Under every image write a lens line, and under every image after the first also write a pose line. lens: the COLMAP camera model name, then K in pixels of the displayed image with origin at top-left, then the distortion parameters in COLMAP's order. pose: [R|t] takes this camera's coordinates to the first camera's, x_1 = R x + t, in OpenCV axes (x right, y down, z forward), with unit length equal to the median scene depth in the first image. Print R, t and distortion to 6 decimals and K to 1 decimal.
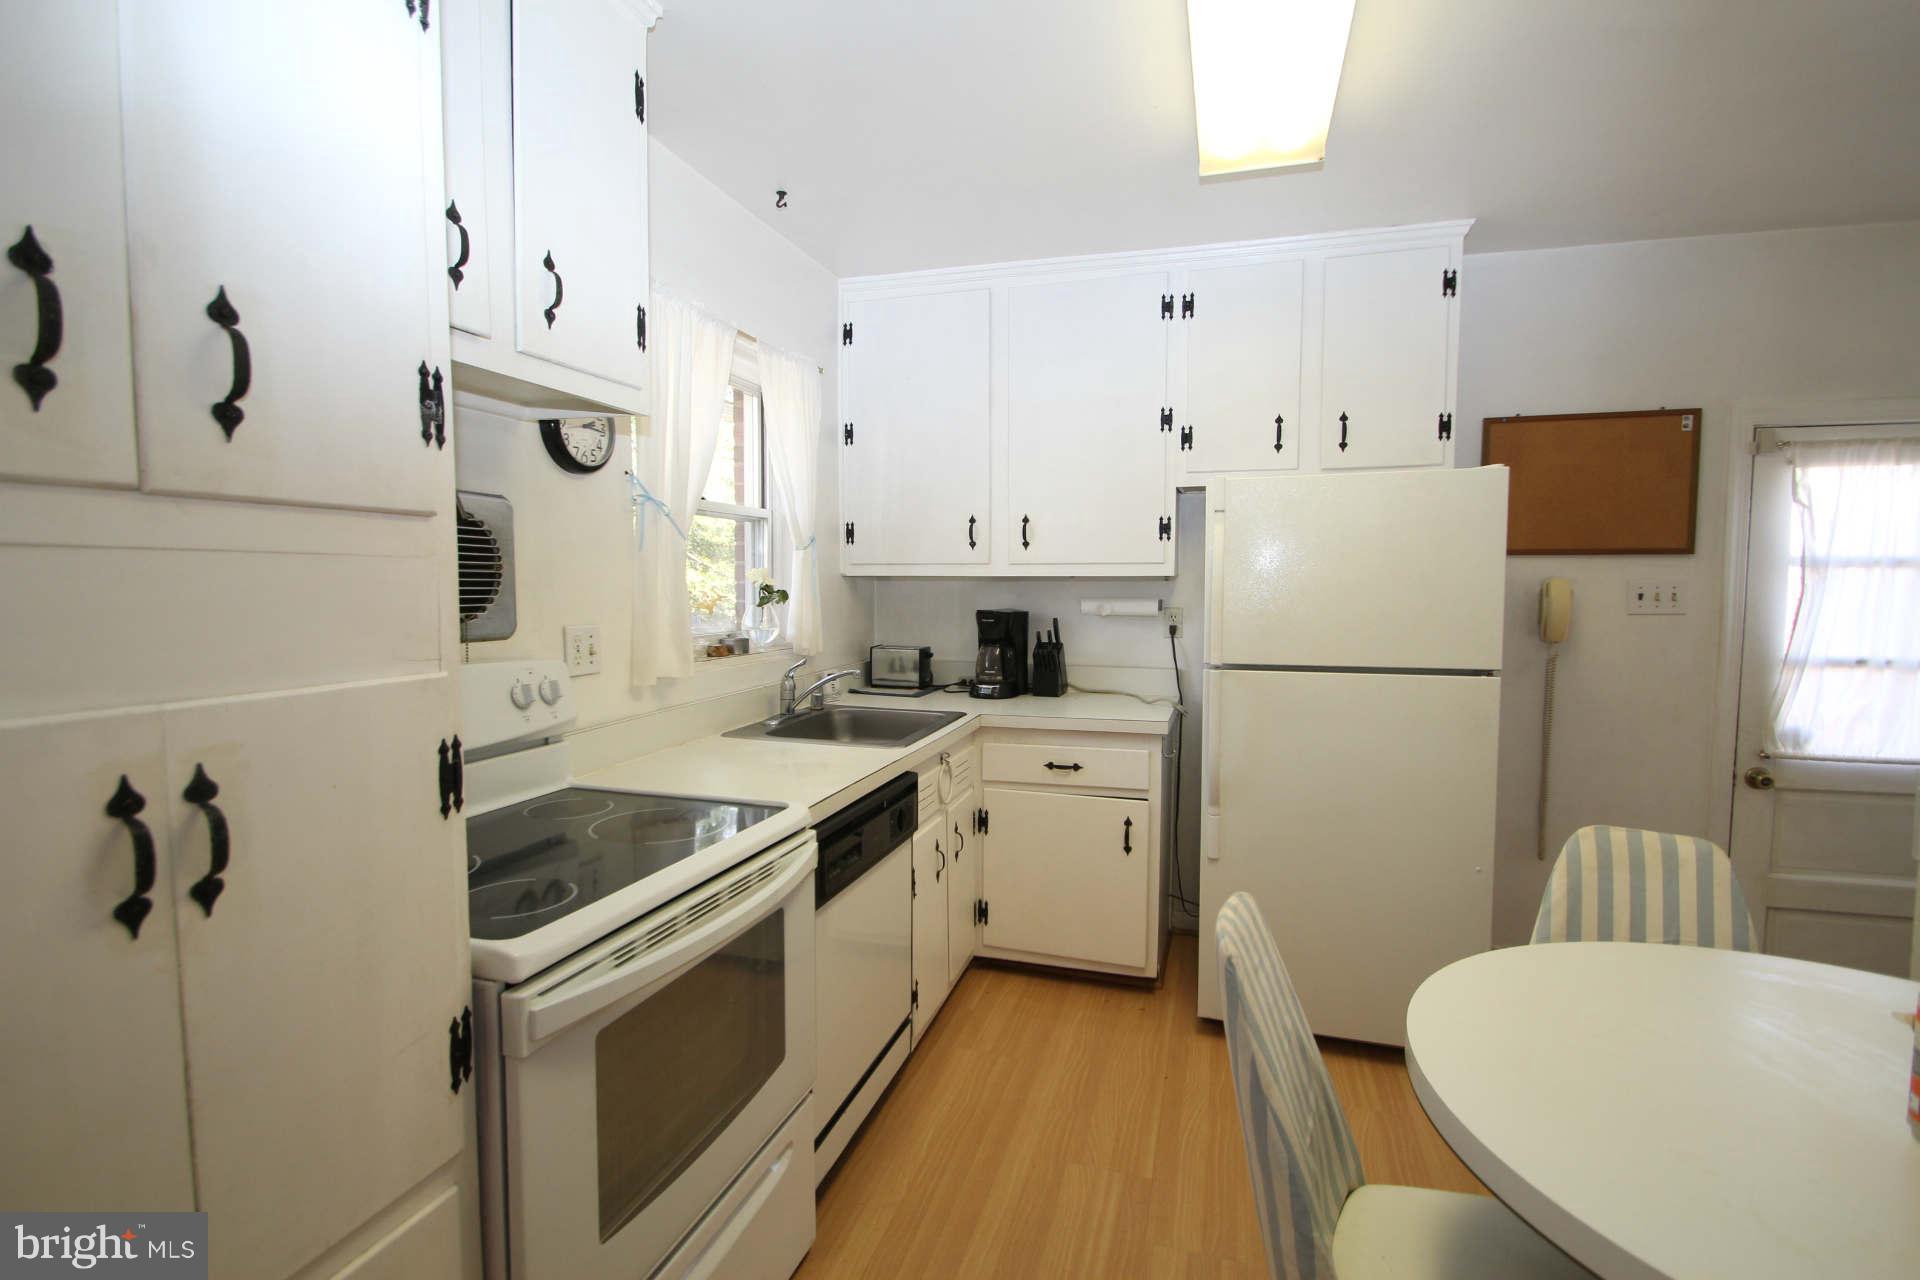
lens RADIAL K [[900.0, 0, 960.1], [0, 900.0, 644.6], [0, 0, 1]] dist [0.005951, -0.014823]
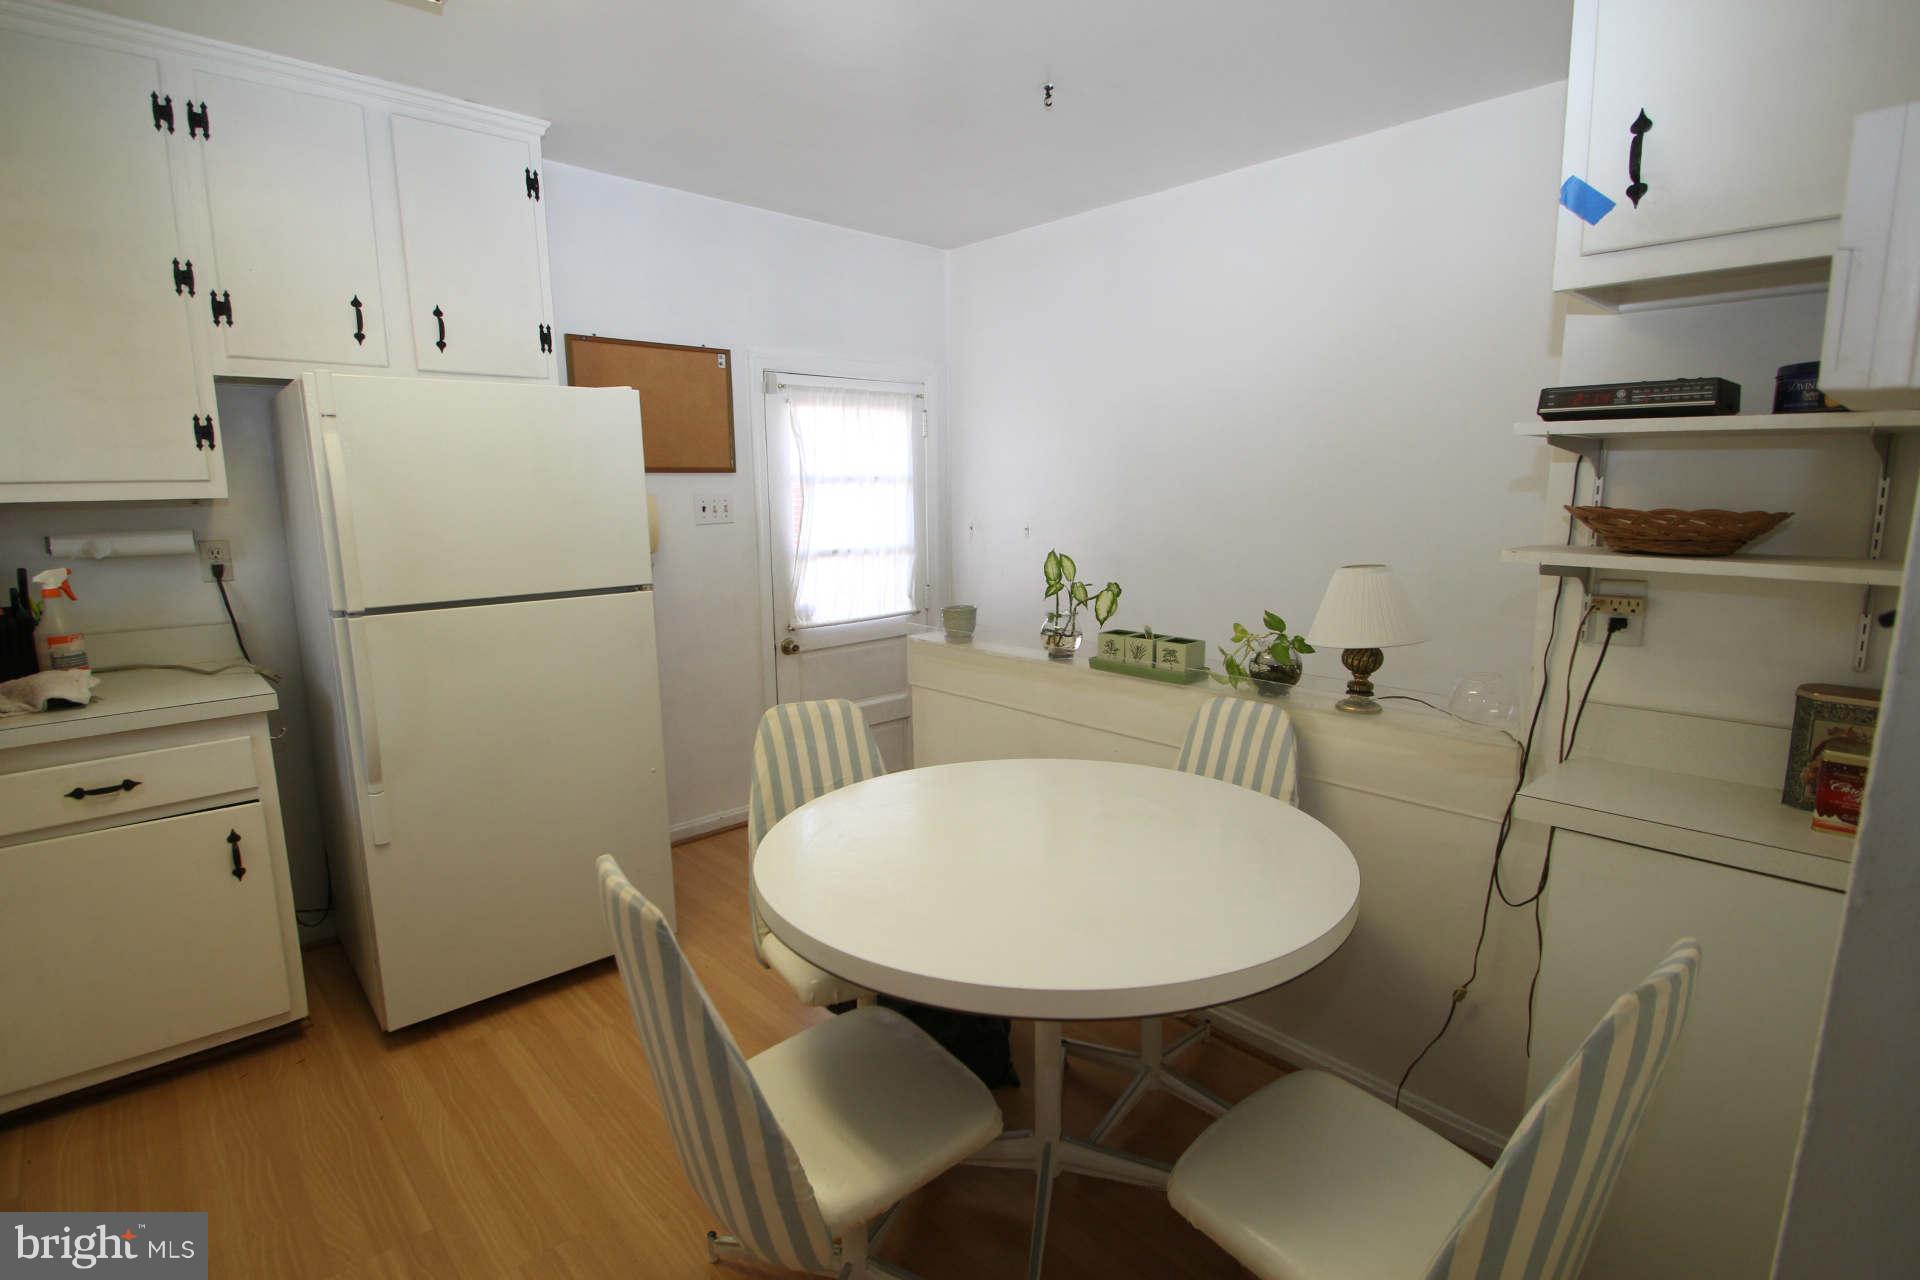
lens RADIAL K [[924.6, 0, 967.8], [0, 924.6, 646.4], [0, 0, 1]] dist [0.002430, -0.014664]
pose [[0.491039, -0.154222, 0.857378, -0.143987], [0.068269, 0.987990, 0.138616, -0.021365], [-0.868459, -0.009533, 0.495670, 0.108277]]
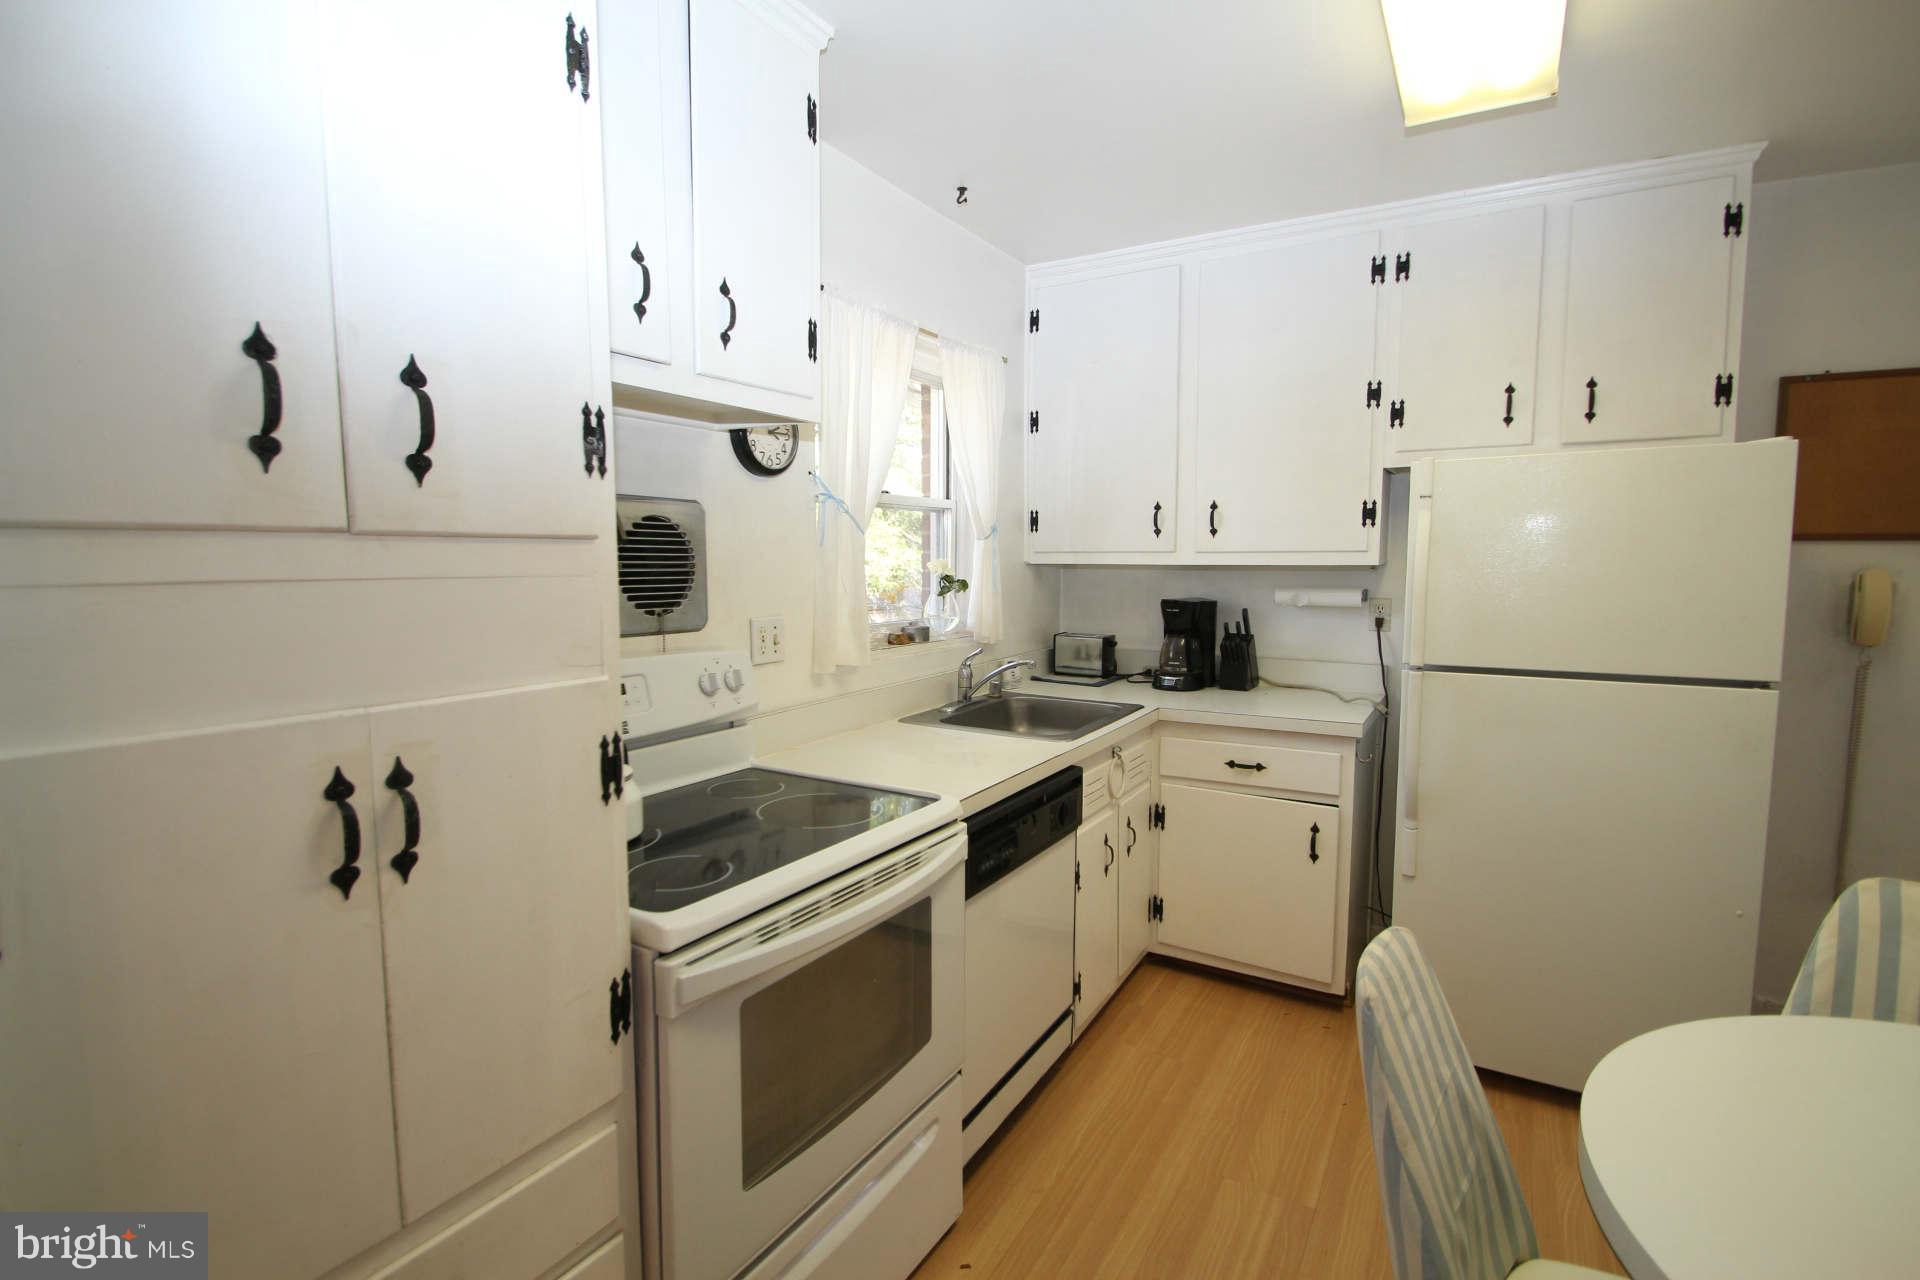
lens RADIAL K [[899.3, 0, 956.0], [0, 899.3, 645.5], [0, 0, 1]] dist [0.012494, -0.020146]
pose [[0.970927, 0.020877, -0.238464, 0.043839], [-0.014266, 0.999465, 0.029418, -0.016773], [0.238951, -0.025161, 0.970706, 0.002201]]
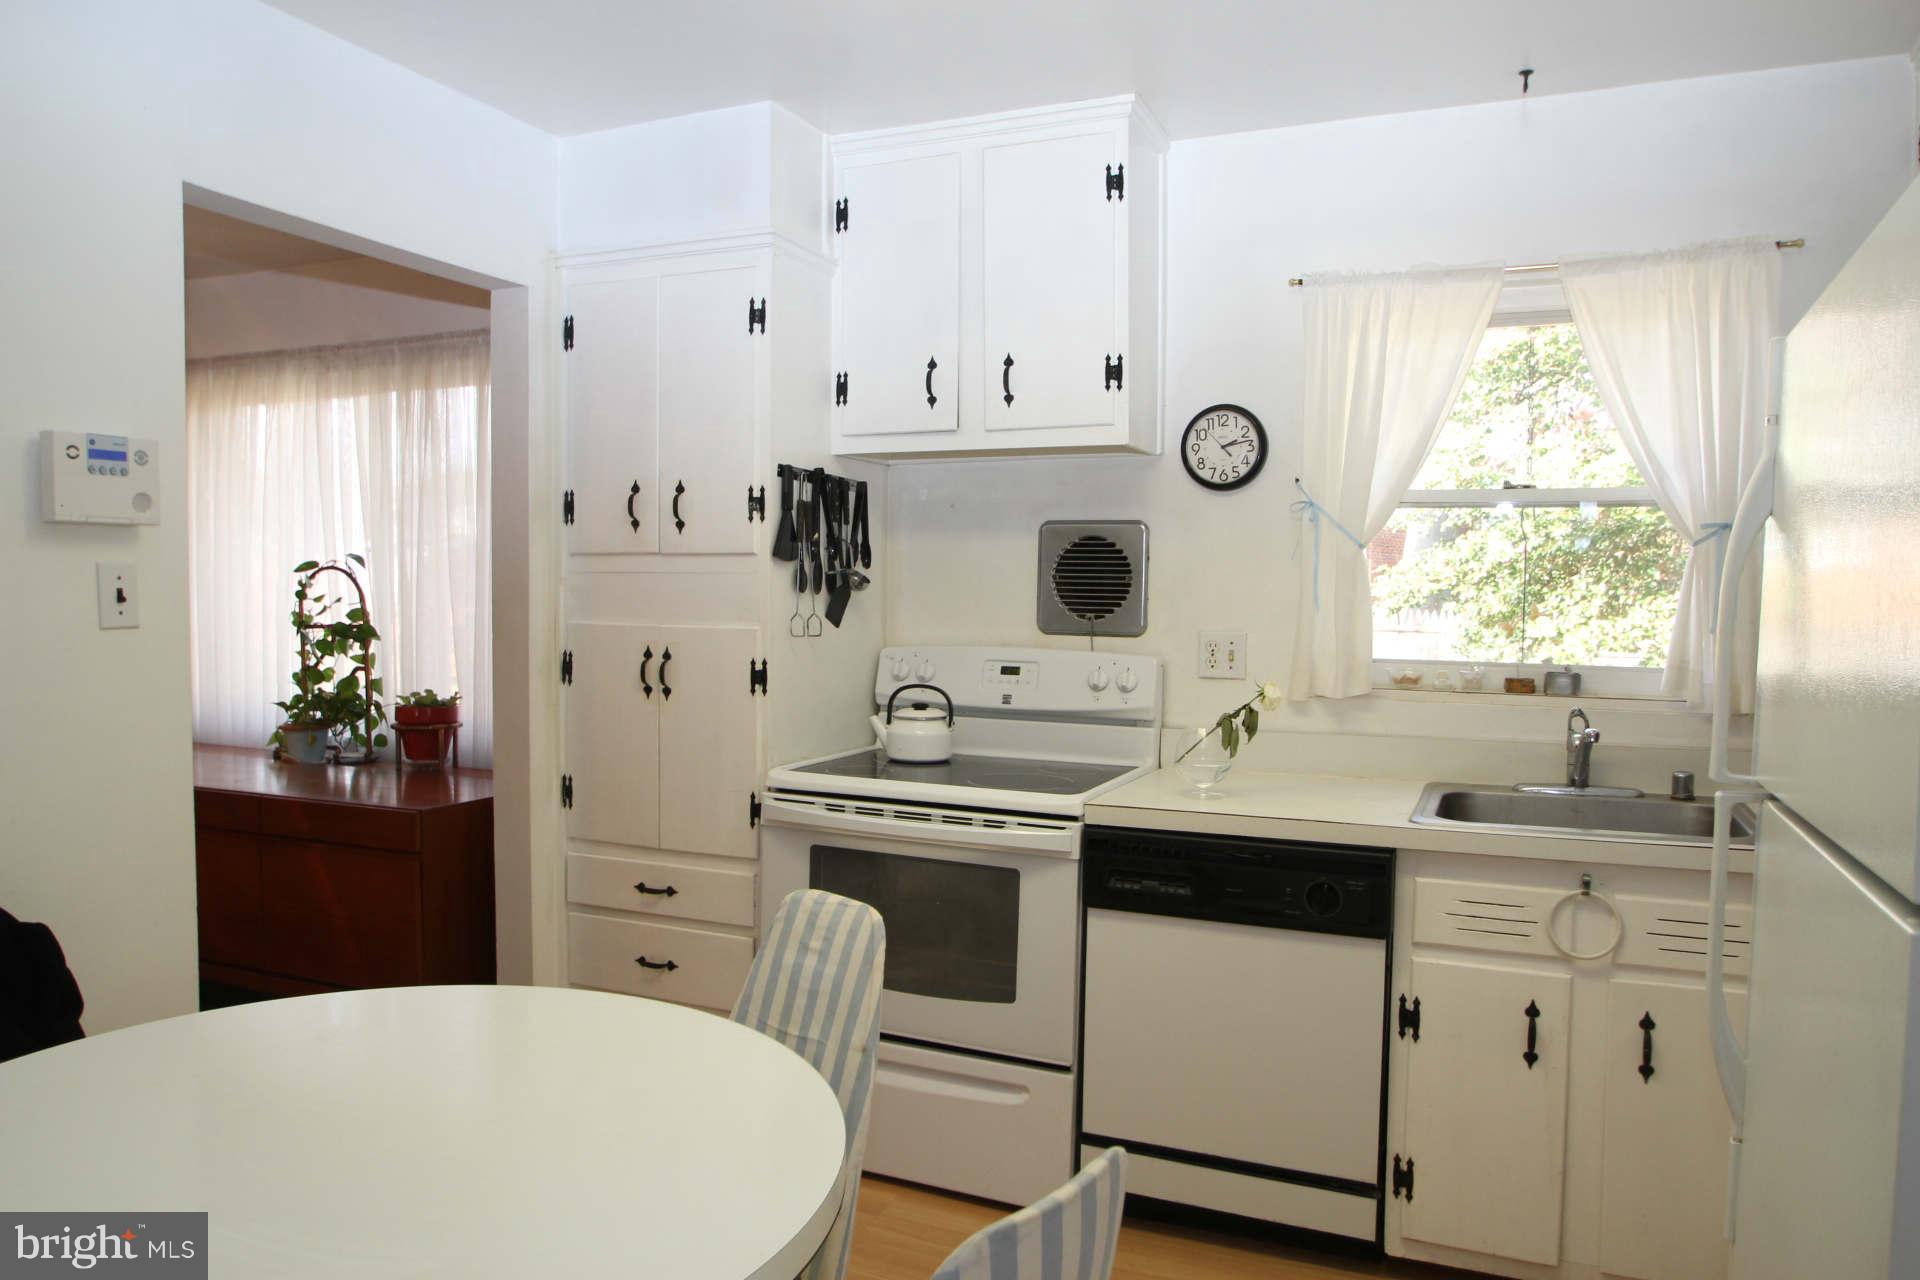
lens RADIAL K [[1362.0, 0, 960.0], [0, 1362.0, 640.0], [0, 0, 1]] dist [-0.000915, -0.001258]
pose [[-0.118671, 0.034506, -0.992334, 0.908140], [-0.081822, 0.995657, 0.044406, -0.043102], [0.989557, 0.086465, -0.115332, 0.650139]]
